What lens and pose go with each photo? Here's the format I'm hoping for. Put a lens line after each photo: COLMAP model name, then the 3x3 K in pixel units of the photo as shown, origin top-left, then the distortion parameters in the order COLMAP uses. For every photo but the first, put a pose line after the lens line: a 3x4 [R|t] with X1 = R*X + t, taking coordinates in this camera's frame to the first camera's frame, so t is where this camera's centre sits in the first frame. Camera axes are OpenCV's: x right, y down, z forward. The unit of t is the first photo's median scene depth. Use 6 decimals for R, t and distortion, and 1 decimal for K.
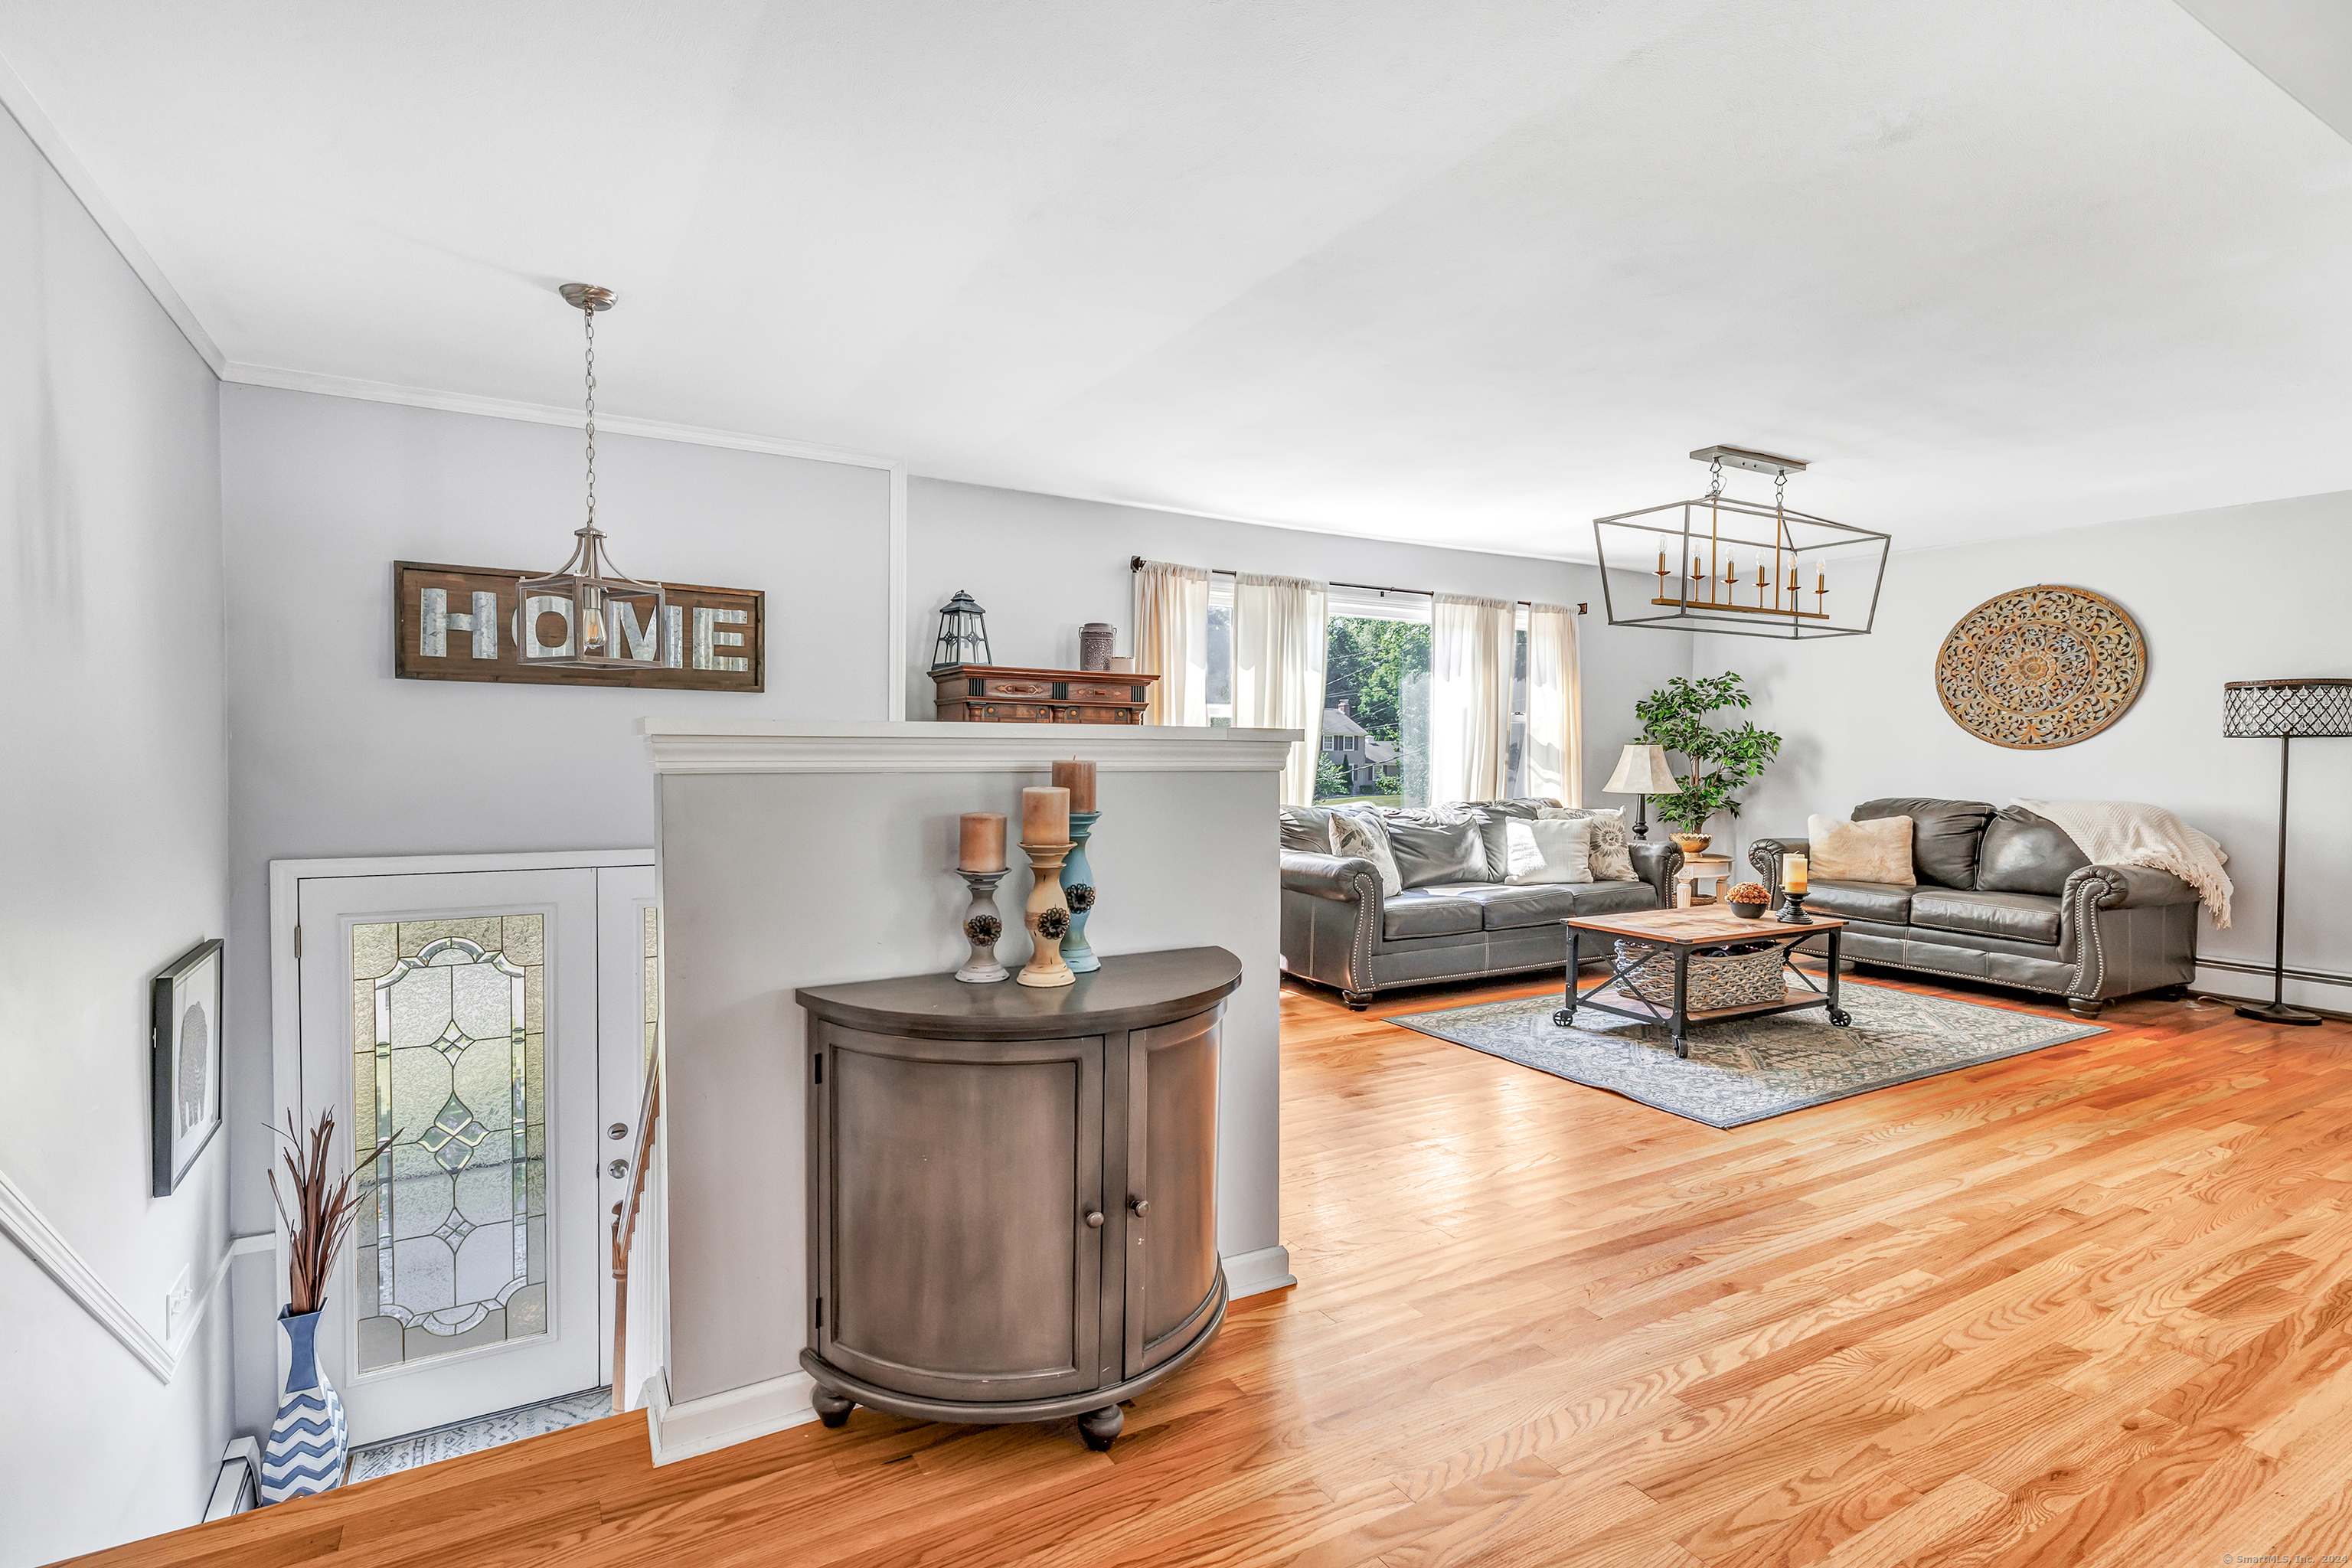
lens RADIAL K [[1007.8, 0, 1168.9], [0, 1007.8, 764.6], [0, 0, 1]] dist [0.000836, 0.000326]
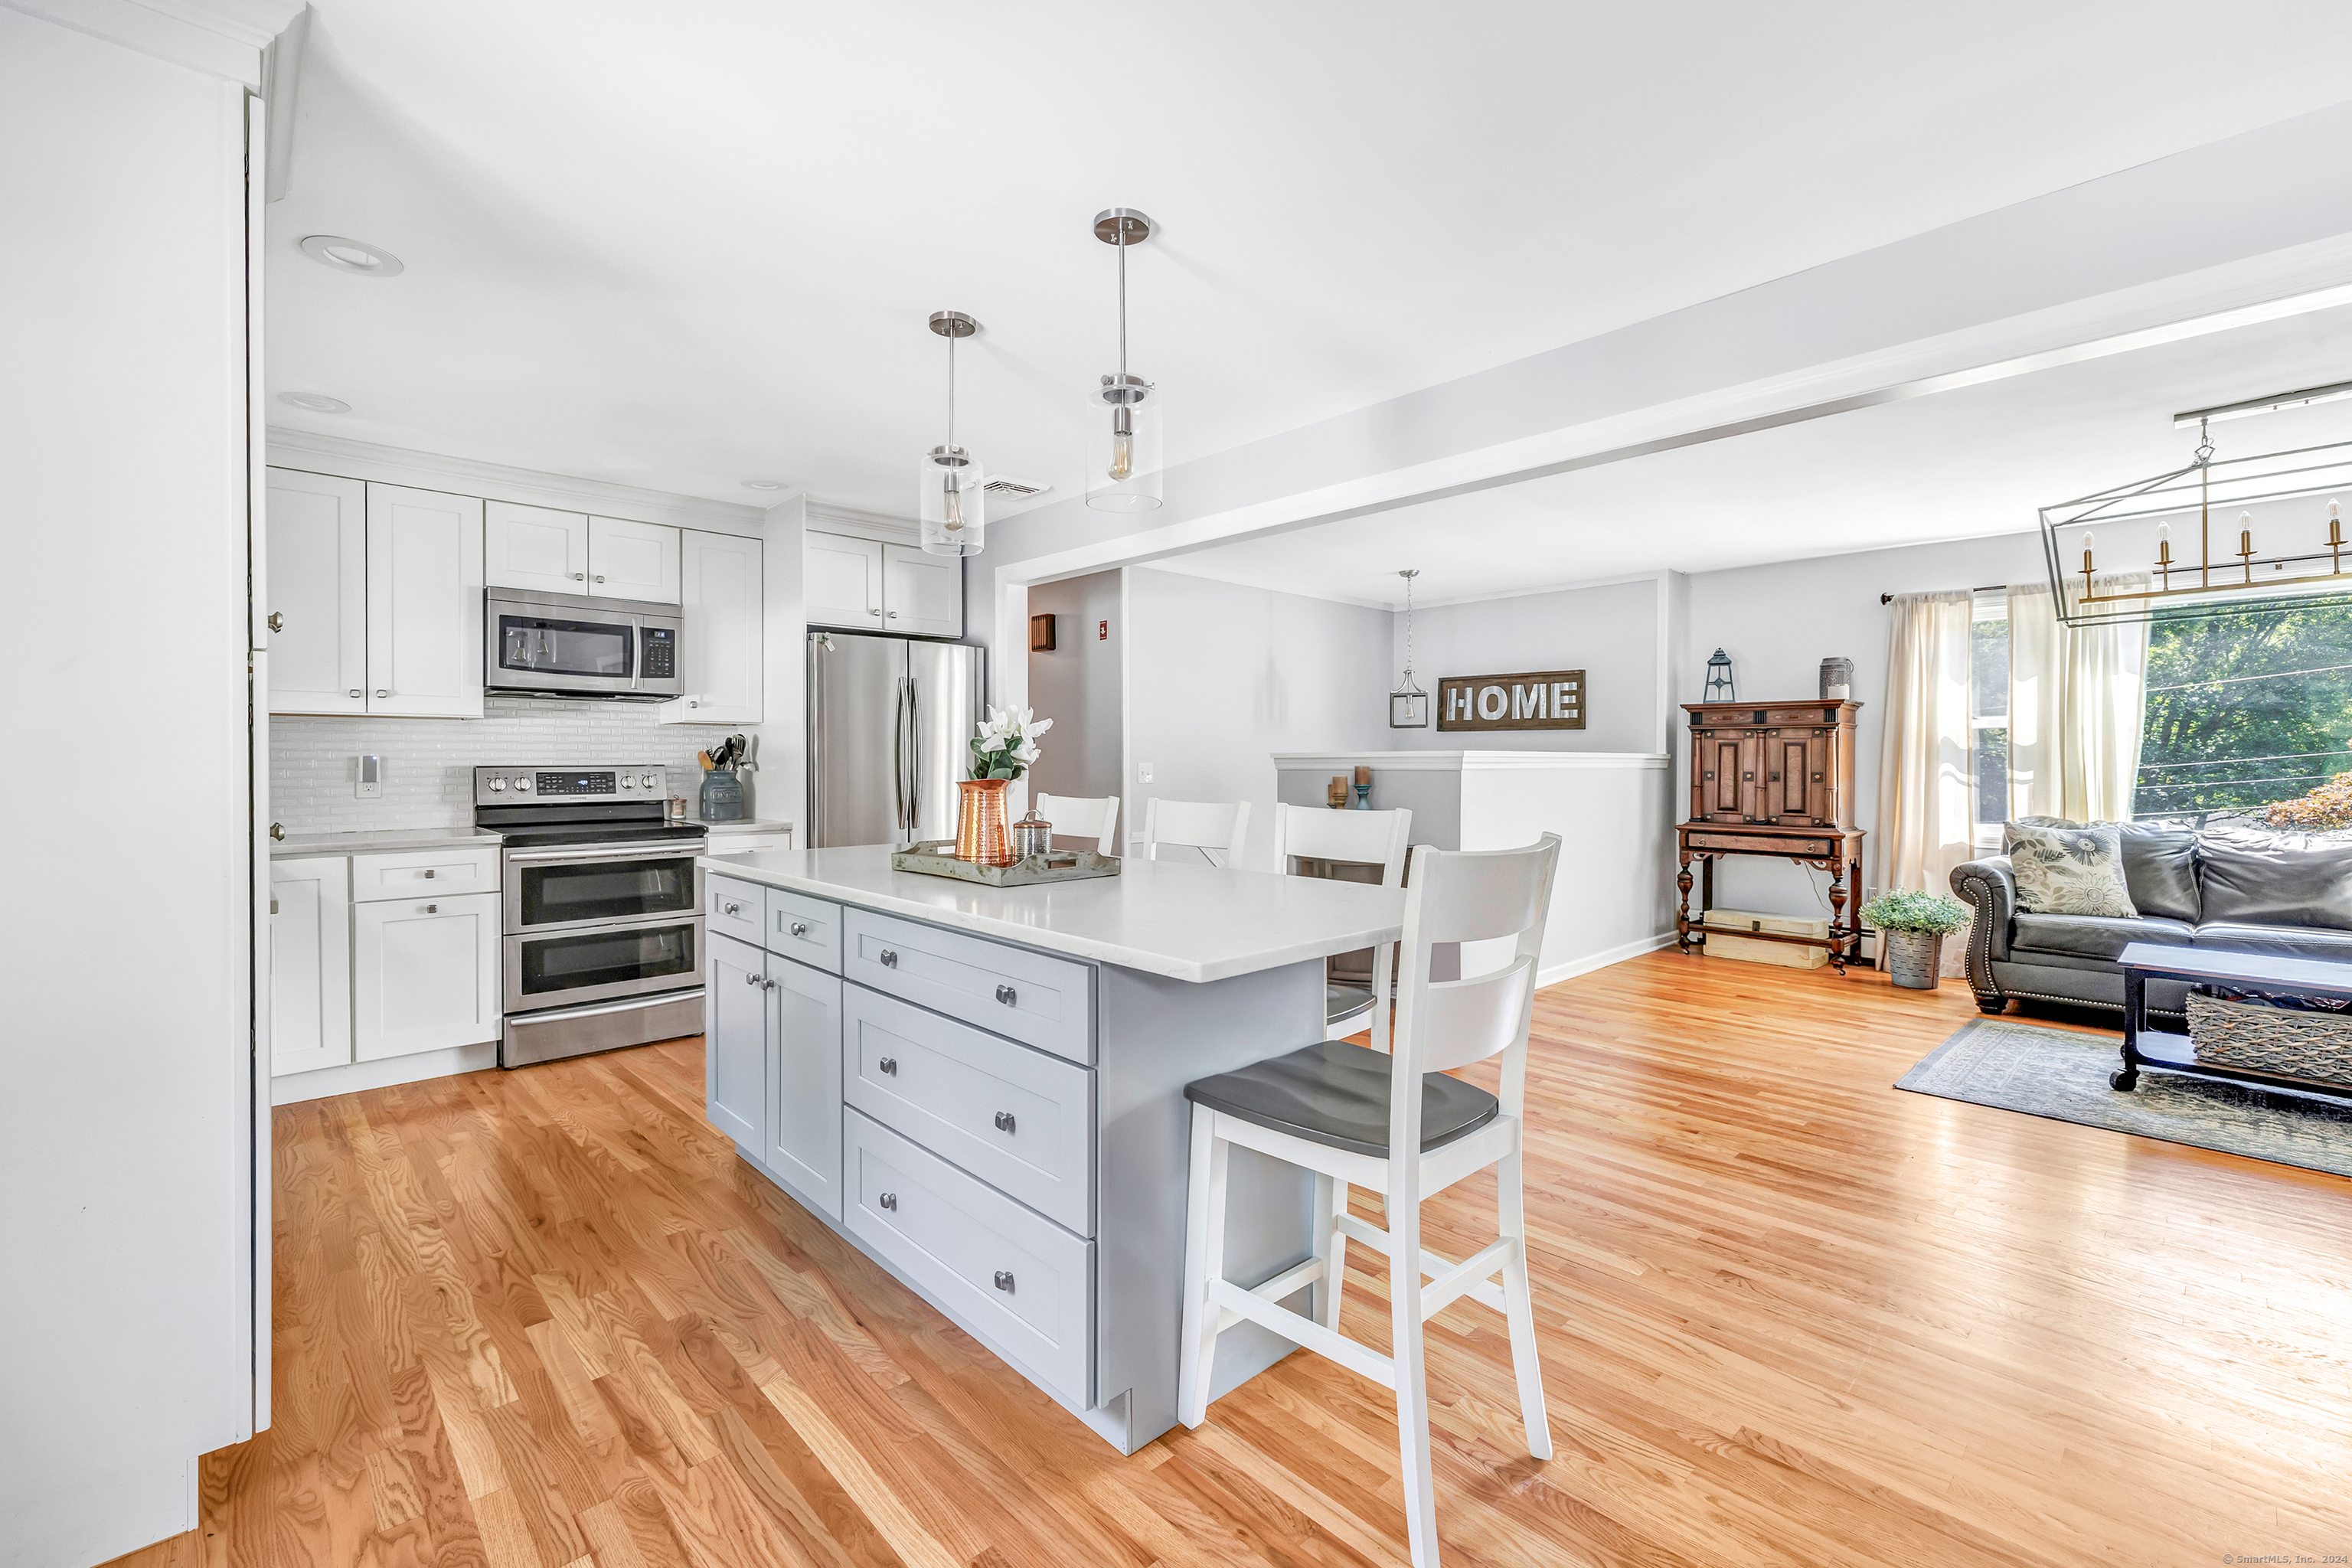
lens RADIAL K [[1030.9, 0, 1216.5], [0, 1030.9, 781.2], [0, 0, 1]] dist [-0.000683, 0.000504]
pose [[0.259763, 0.010360, -0.965617, 1.174587], [-0.009915, 0.999918, 0.008060, 0.007926], [0.965621, 0.007480, 0.259845, -0.043621]]
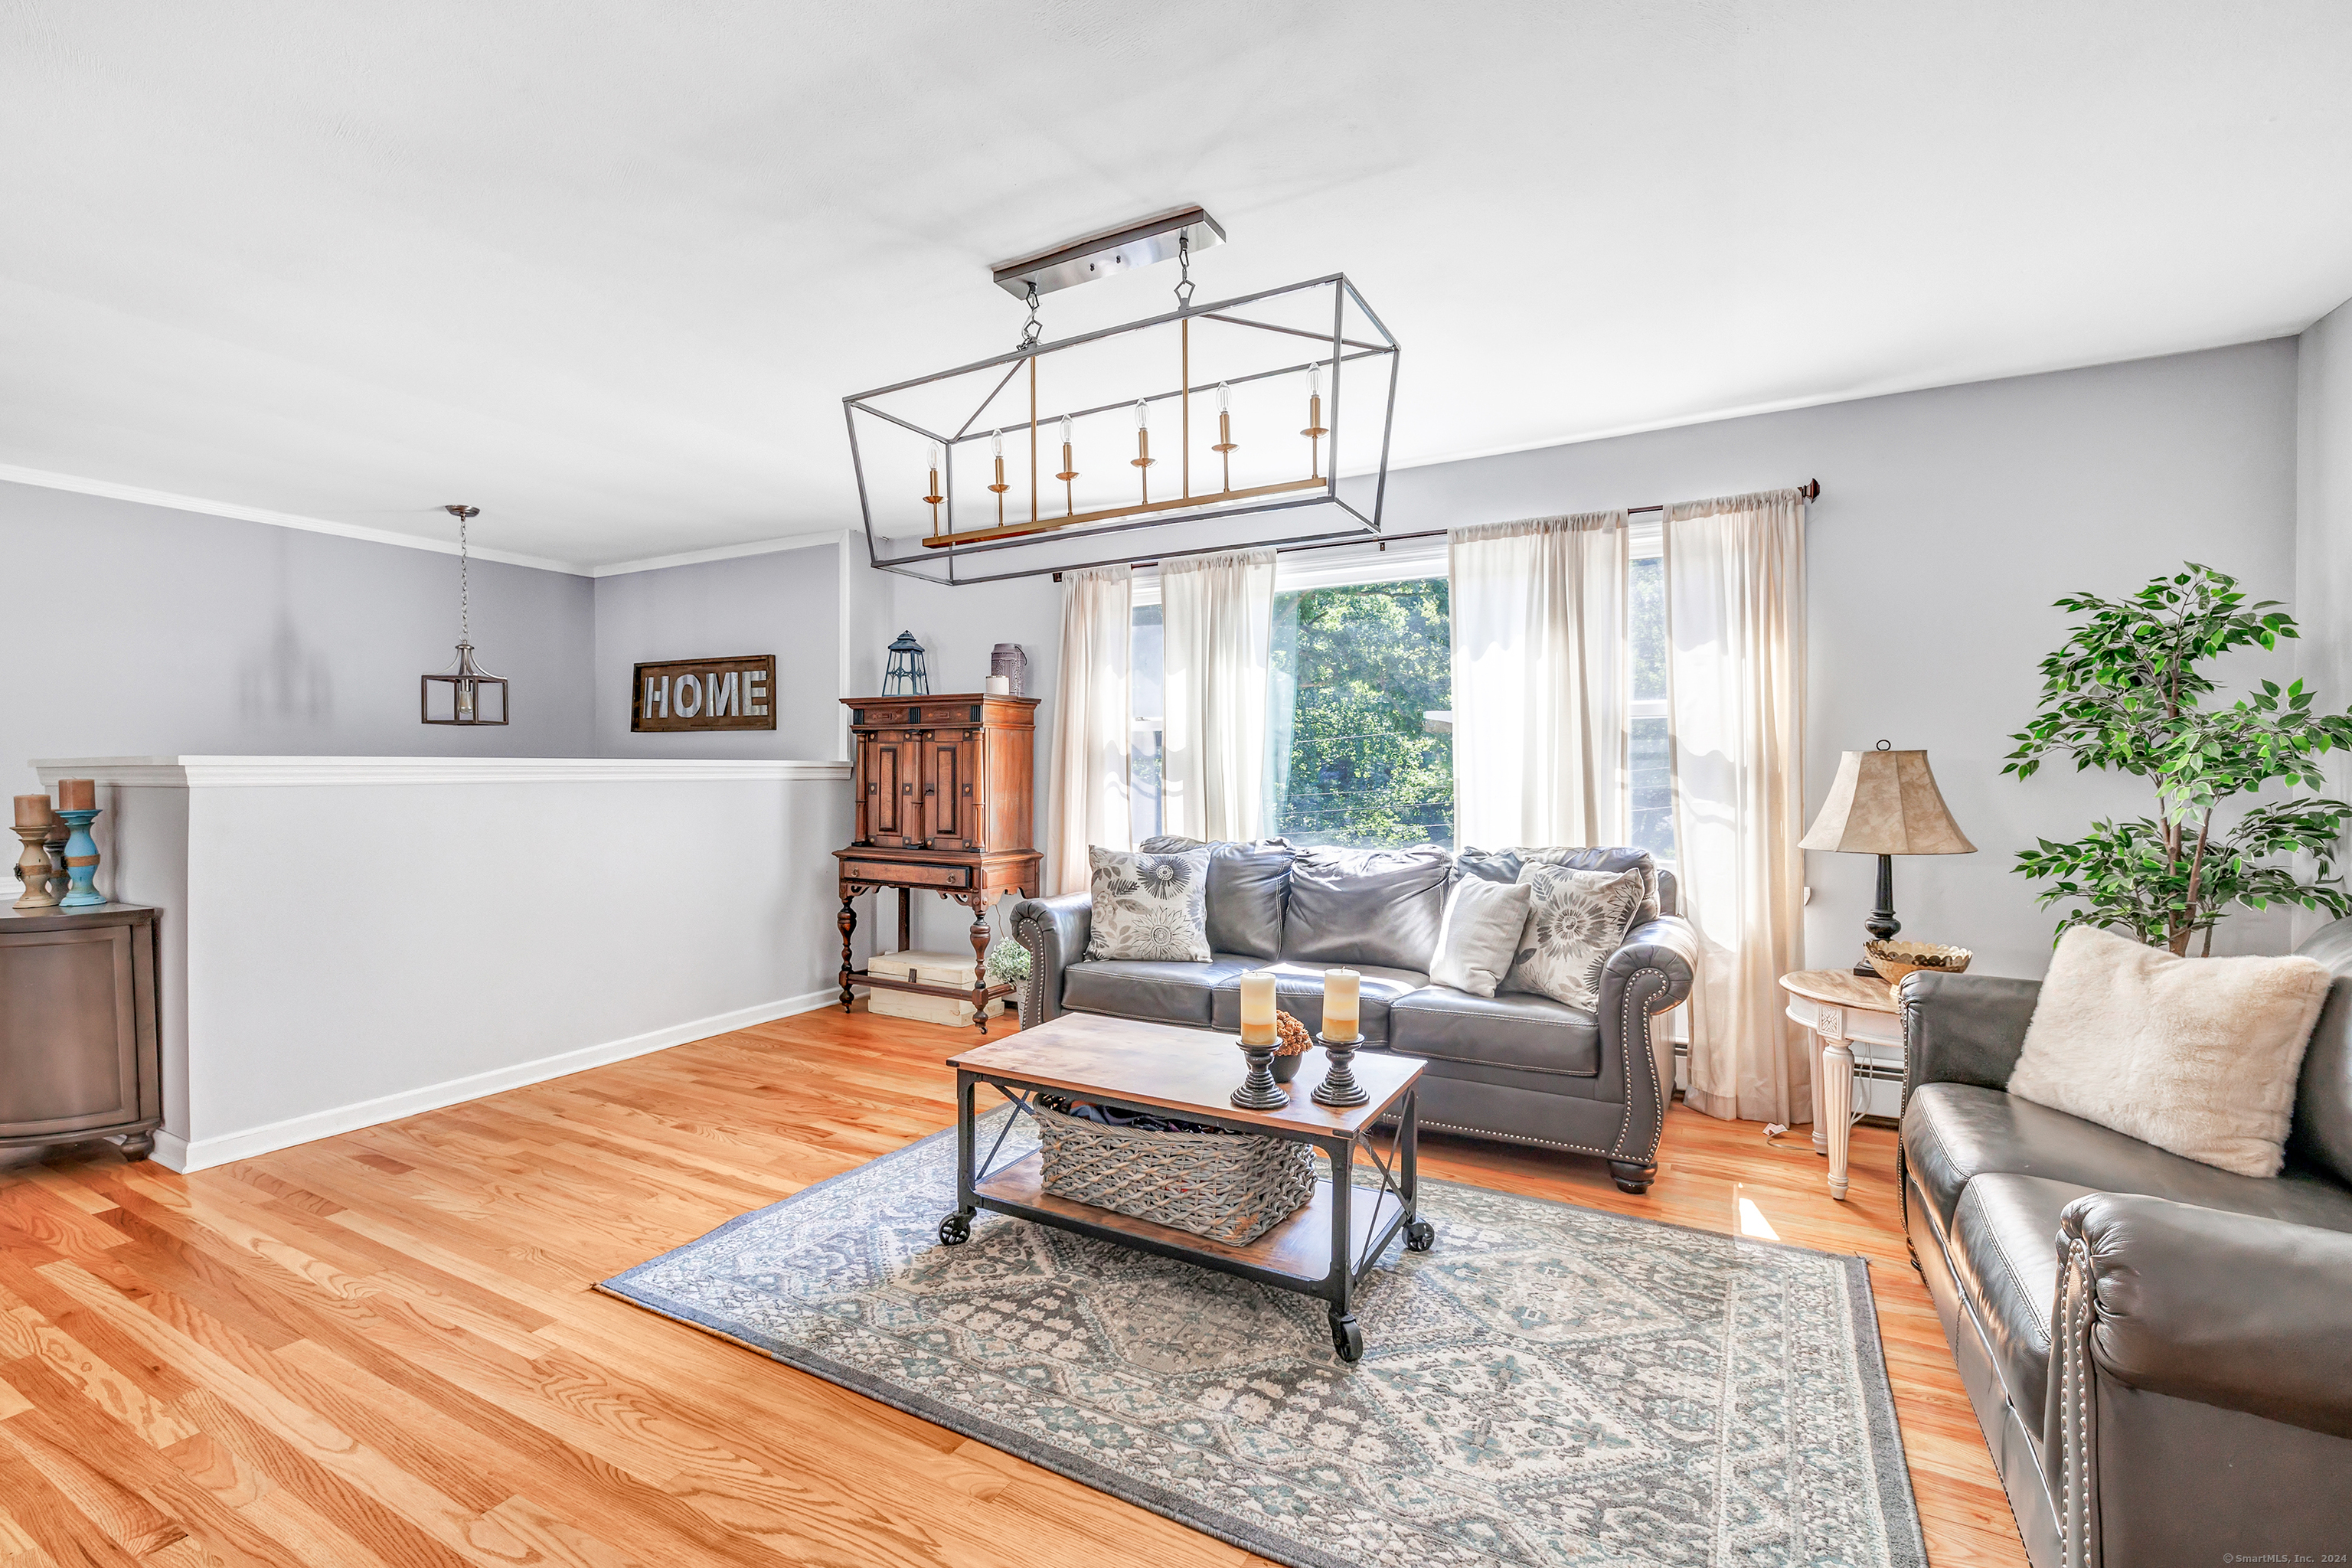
lens RADIAL K [[1025.6, 0, 1180.5], [0, 1025.6, 771.2], [0, 0, 1]] dist [0.003812, 0.000710]
pose [[0.565358, -0.006638, -0.824819, 1.095069], [-0.004828, 0.999924, -0.011356, -0.004263], [0.824832, 0.010402, 0.565282, 0.720942]]
